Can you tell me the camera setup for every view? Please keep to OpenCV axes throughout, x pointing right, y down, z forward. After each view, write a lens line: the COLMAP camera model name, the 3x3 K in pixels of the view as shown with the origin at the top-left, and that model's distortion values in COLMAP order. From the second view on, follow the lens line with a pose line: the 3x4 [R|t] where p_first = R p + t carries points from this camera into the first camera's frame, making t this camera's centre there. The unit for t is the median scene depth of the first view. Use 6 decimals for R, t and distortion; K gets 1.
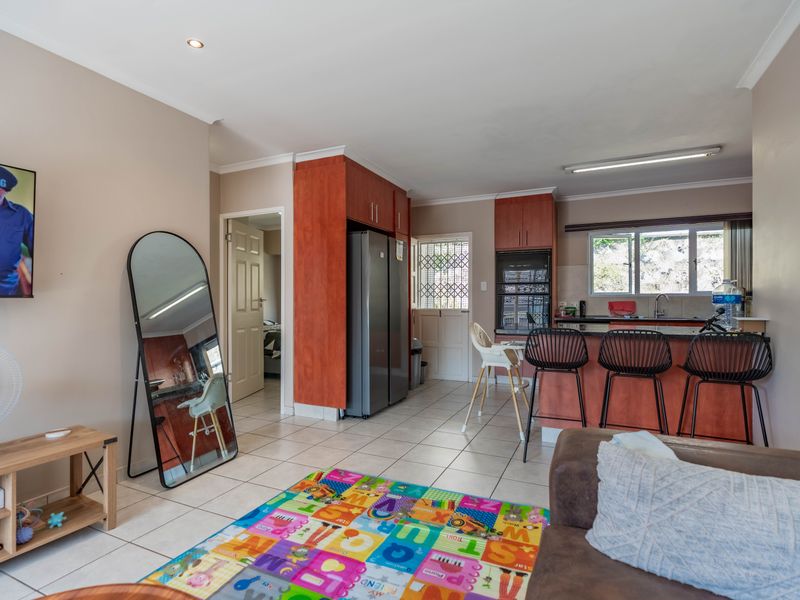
lens RADIAL K [[417.7, 0, 397.2], [0, 417.7, 298.4], [0, 0, 1]] dist [0.004575, 0.001555]
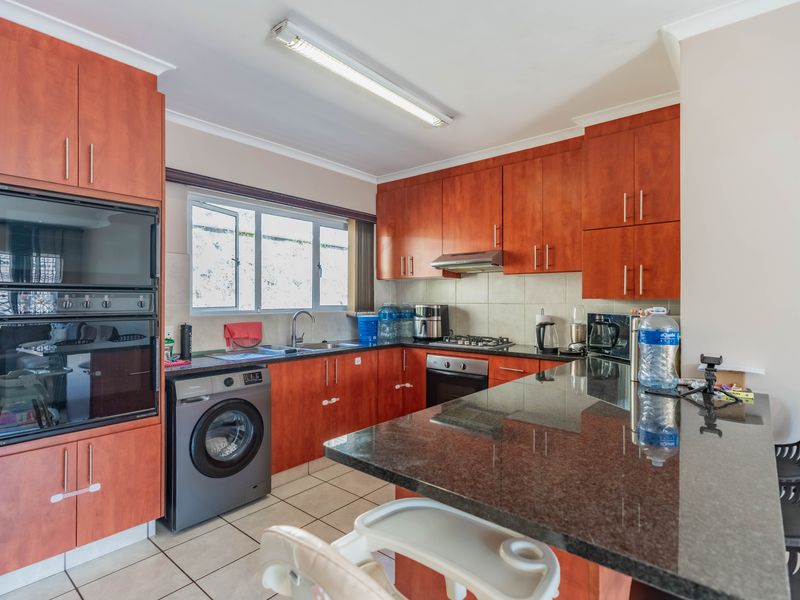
lens RADIAL K [[417.7, 0, 397.2], [0, 417.7, 298.4], [0, 0, 1]] dist [0.004575, 0.001555]
pose [[0.260564, 0.003285, 0.965451, 0.026188], [-0.004679, 0.999987, -0.002139, -0.029294], [-0.965445, -0.003960, 0.260575, 0.691161]]
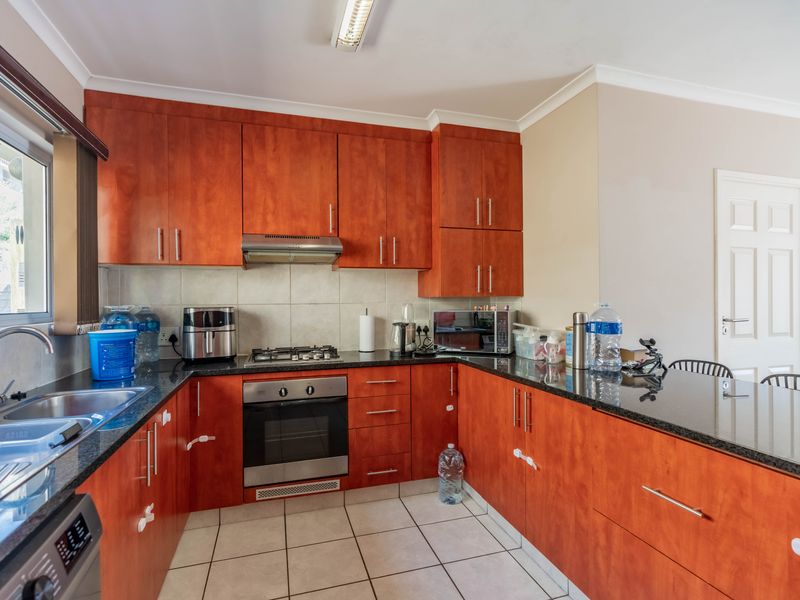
lens RADIAL K [[417.7, 0, 397.2], [0, 417.7, 298.4], [0, 0, 1]] dist [0.004575, 0.001555]
pose [[-0.671150, 0.007570, 0.741283, 0.267831], [0.006107, 0.999970, -0.004682, -0.026479], [-0.741296, 0.001385, -0.671176, 1.016878]]
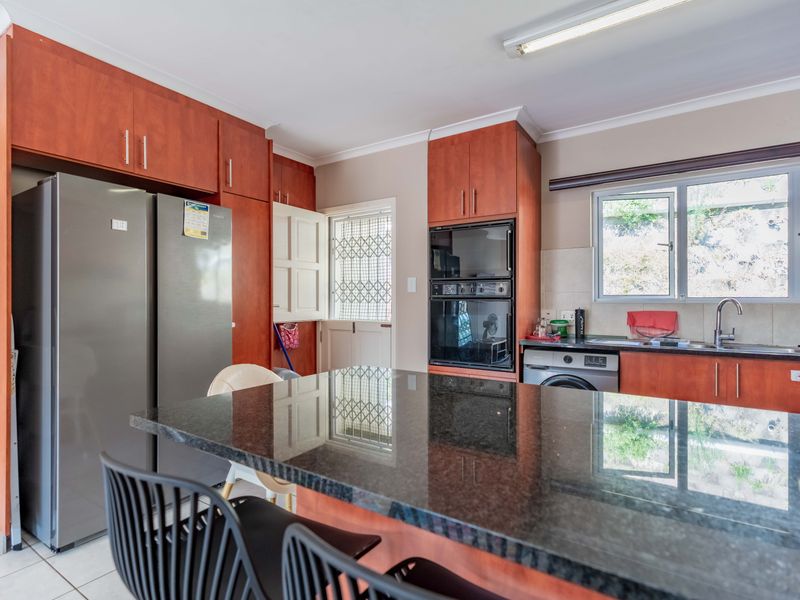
lens RADIAL K [[417.7, 0, 397.2], [0, 417.7, 298.4], [0, 0, 1]] dist [0.004575, 0.001555]
pose [[0.989927, -0.000368, -0.141576, 0.305851], [0.000190, 0.999999, -0.001268, -0.009735], [0.141576, 0.001228, 0.989927, 0.438653]]
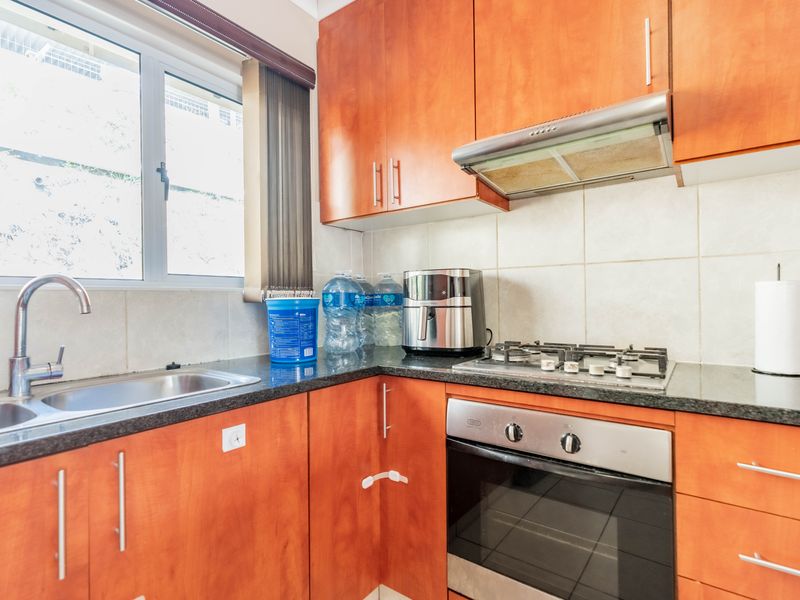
lens RADIAL K [[417.7, 0, 397.2], [0, 417.7, 298.4], [0, 0, 1]] dist [0.004575, 0.001555]
pose [[0.195869, 0.000000, 0.980630, 0.472293], [0.009530, 0.999953, -0.001904, 0.003337], [-0.980584, 0.009718, 0.195860, 0.807830]]
